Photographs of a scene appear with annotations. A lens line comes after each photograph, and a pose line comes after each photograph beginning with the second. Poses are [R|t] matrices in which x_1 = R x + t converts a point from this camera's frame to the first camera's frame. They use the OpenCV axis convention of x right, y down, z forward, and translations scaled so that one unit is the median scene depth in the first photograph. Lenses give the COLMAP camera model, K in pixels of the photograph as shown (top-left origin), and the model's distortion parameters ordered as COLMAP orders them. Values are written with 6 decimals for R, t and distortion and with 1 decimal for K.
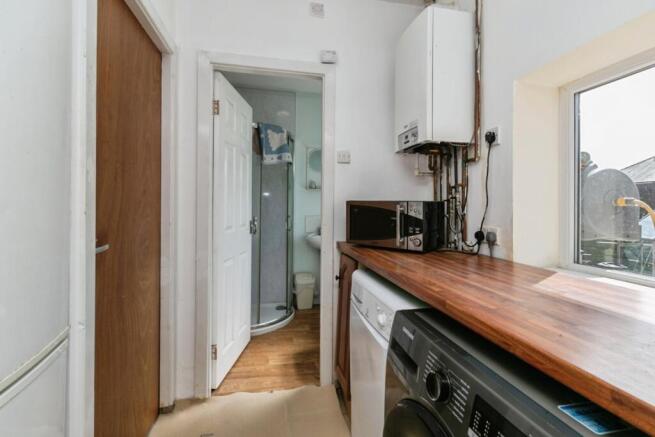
lens RADIAL K [[299.0, 0, 327.4], [0, 299.0, 214.4], [0, 0, 1]] dist [0.000206, 0.000066]
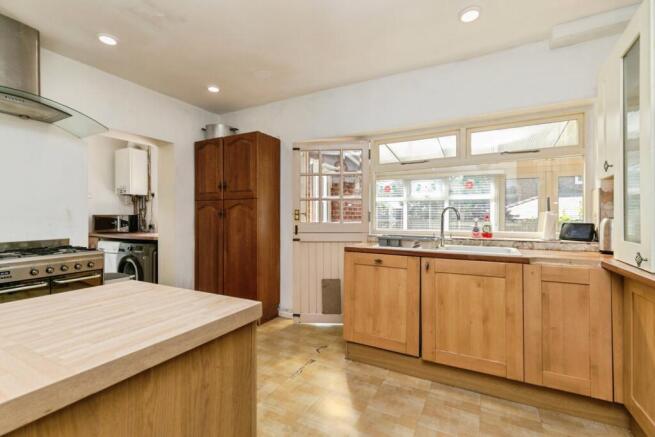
lens RADIAL K [[299.0, 0, 325.3], [0, 299.0, 215.7], [0, 0, 1]] dist [0.000206, 0.000066]
pose [[0.639830, -0.004345, 0.768504, -0.642447], [-0.001167, 0.999977, 0.006625, -0.056416], [-0.768515, -0.005136, 0.639811, -2.167049]]
